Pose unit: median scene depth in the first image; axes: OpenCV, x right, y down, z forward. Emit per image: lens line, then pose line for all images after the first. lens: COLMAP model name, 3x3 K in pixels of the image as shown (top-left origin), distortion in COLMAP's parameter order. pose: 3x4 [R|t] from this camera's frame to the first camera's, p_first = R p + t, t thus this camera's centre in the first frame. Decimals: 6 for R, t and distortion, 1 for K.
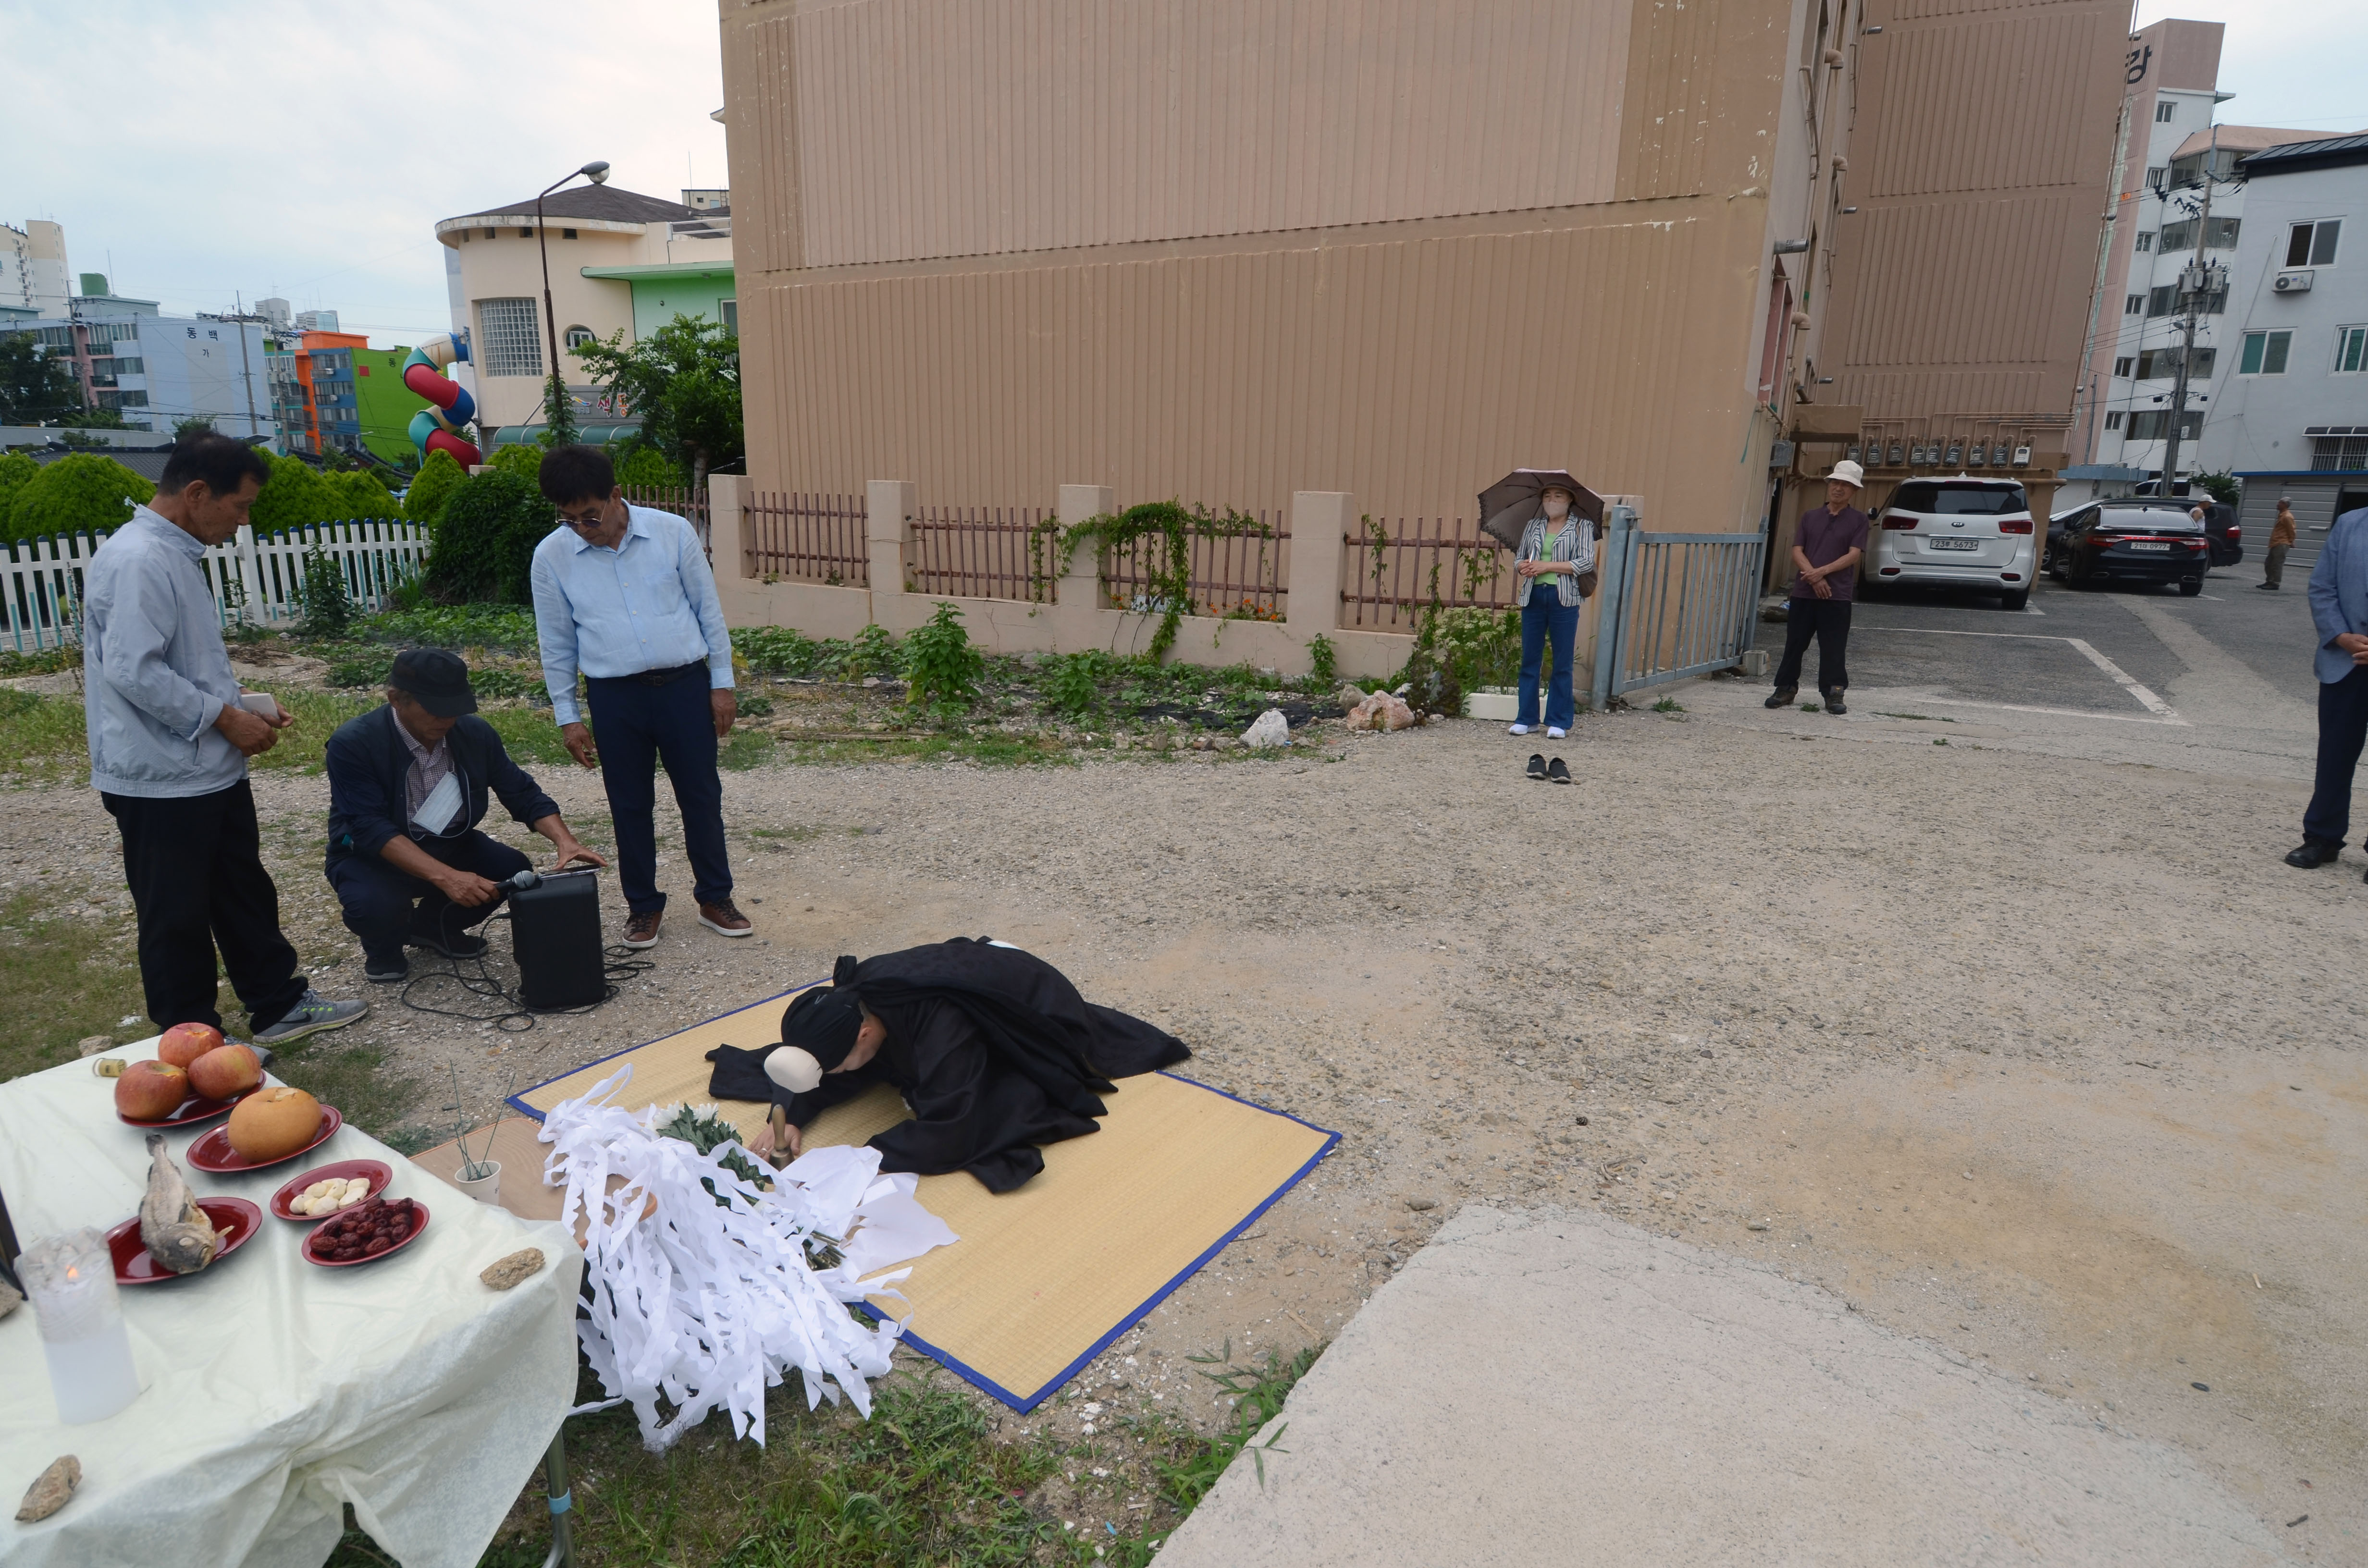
lens RADIAL K [[1228.6, 0, 1176.1], [0, 1228.6, 792.4], [0, 0, 1]] dist [0.050912, -0.053511]
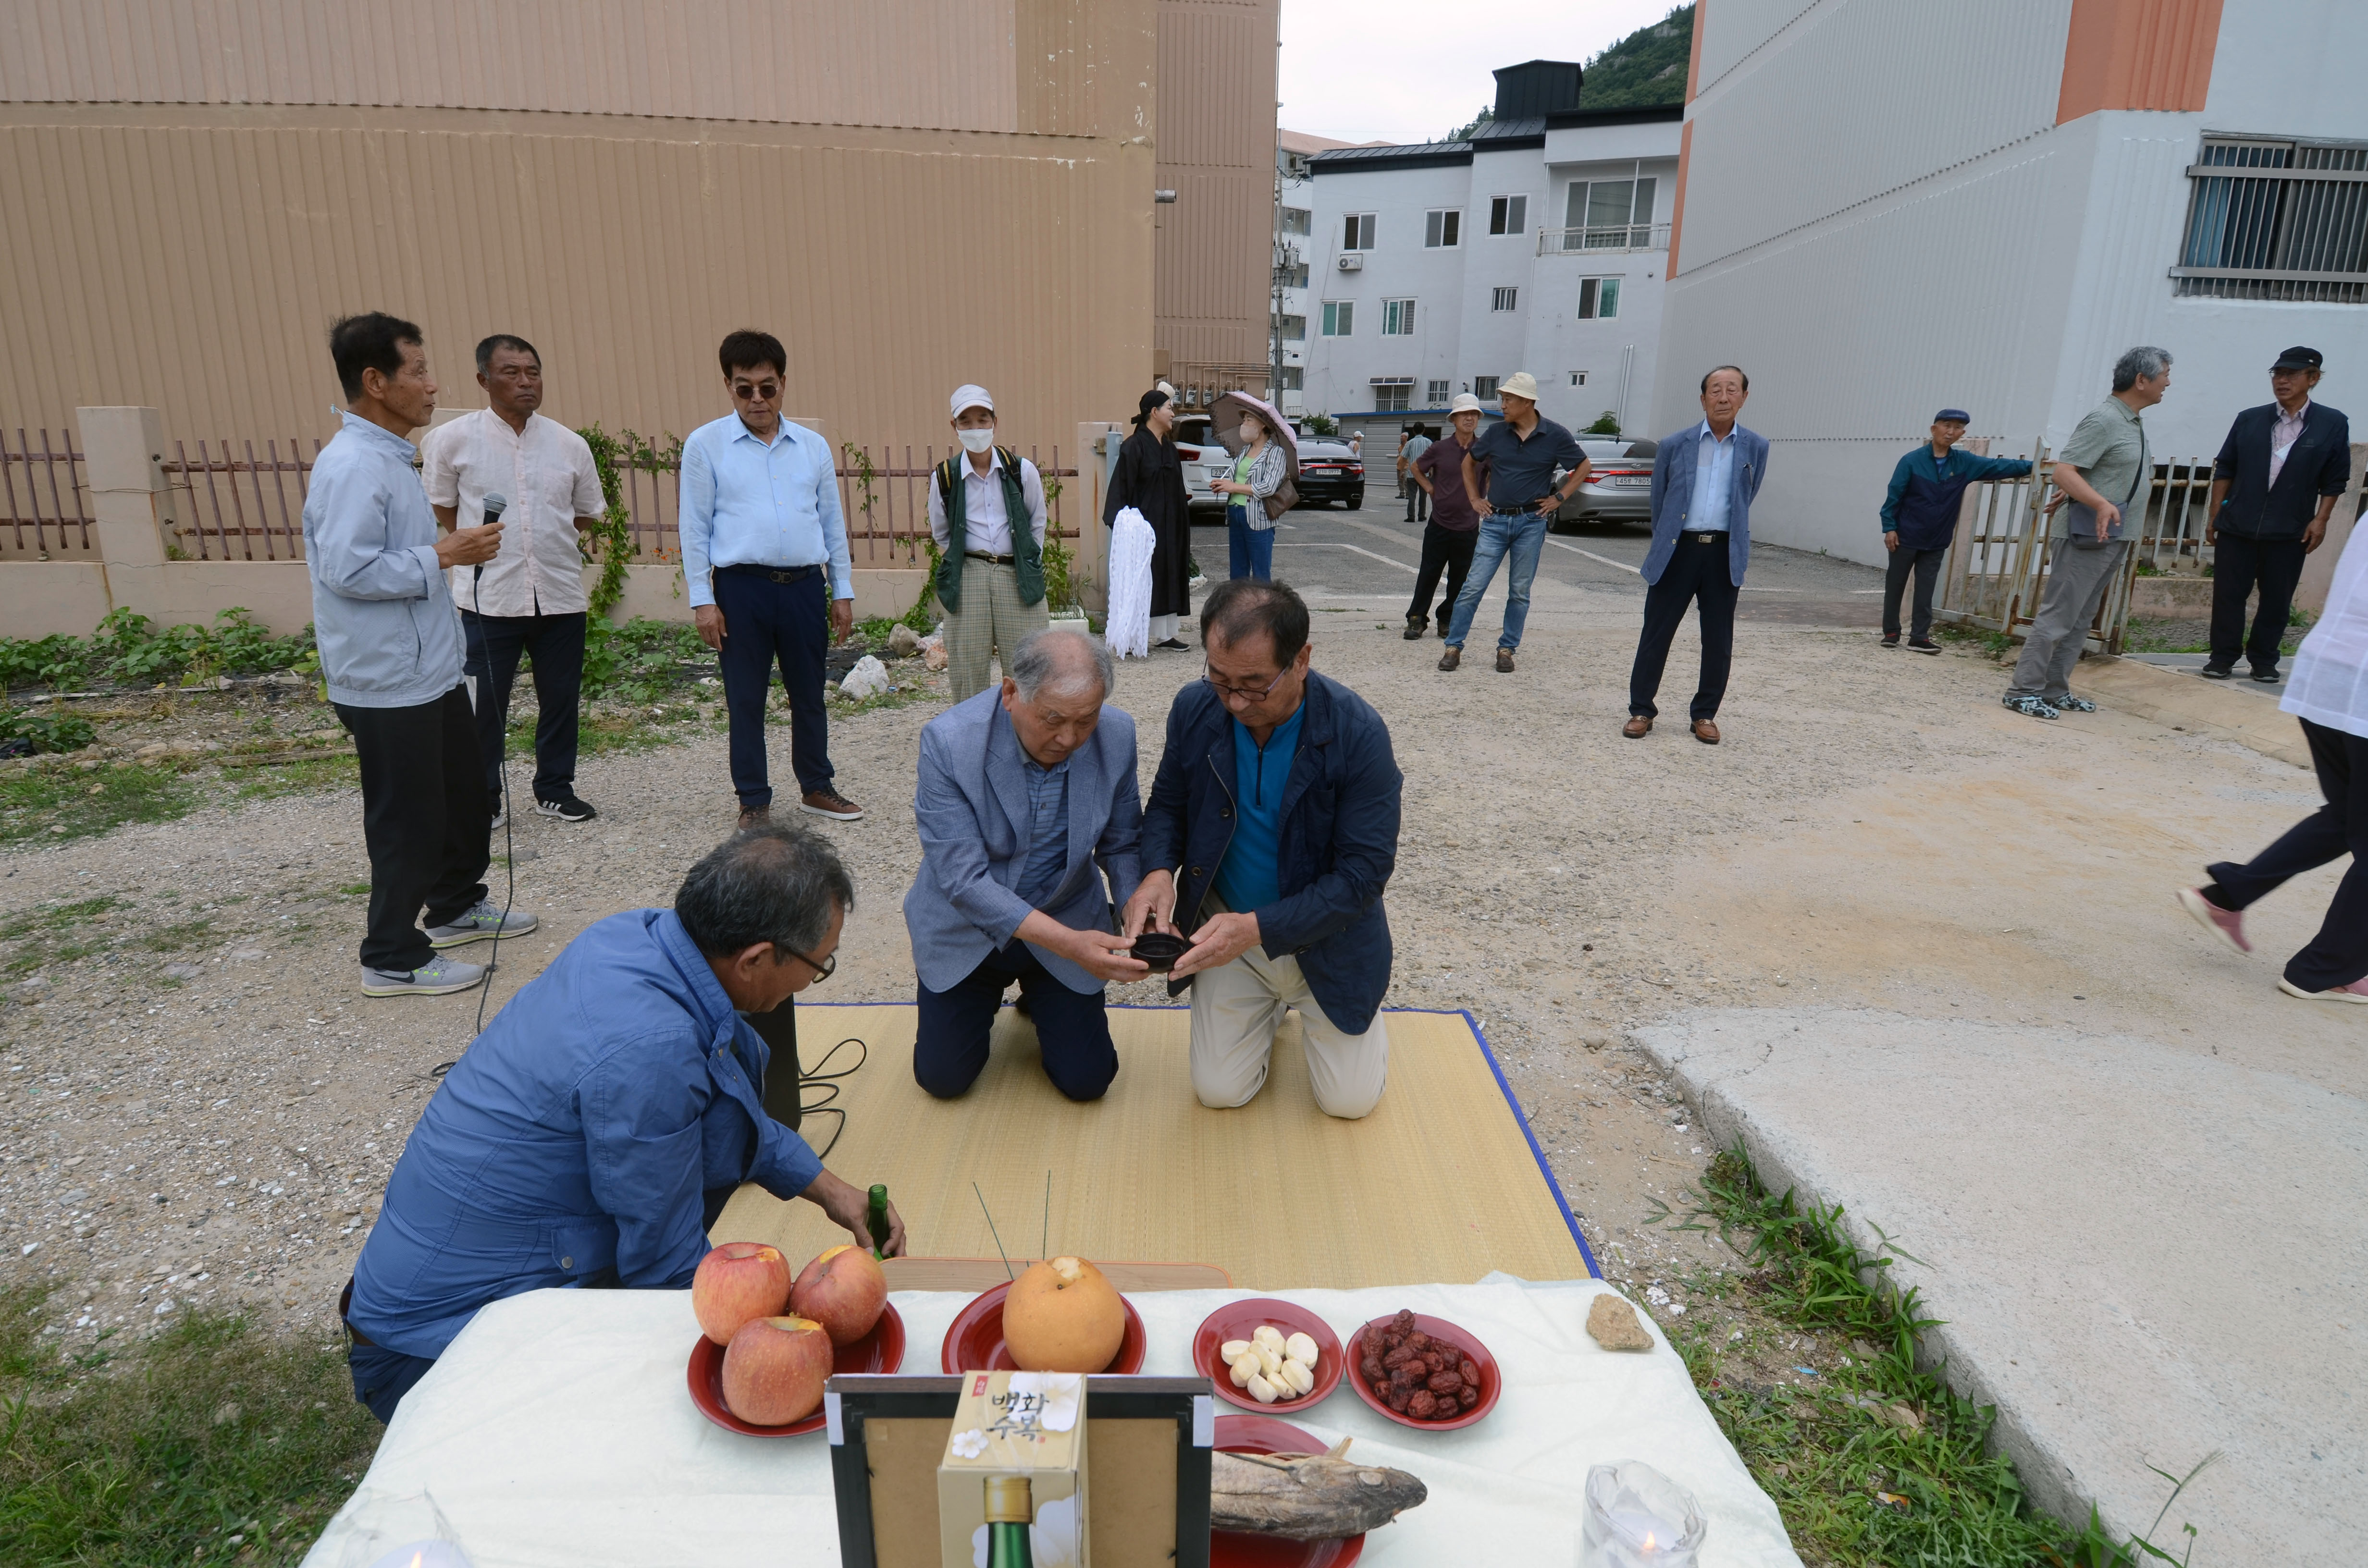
lens RADIAL K [[1226.8, 0, 1179.2], [0, 1226.8, 790.0], [0, 0, 1]] dist [0.052429, -0.055057]
pose [[0.817345, -0.164252, 0.552239, -0.168485], [0.141034, 0.986380, 0.084639, -0.008422], [-0.558620, 0.008705, 0.829378, 0.073721]]
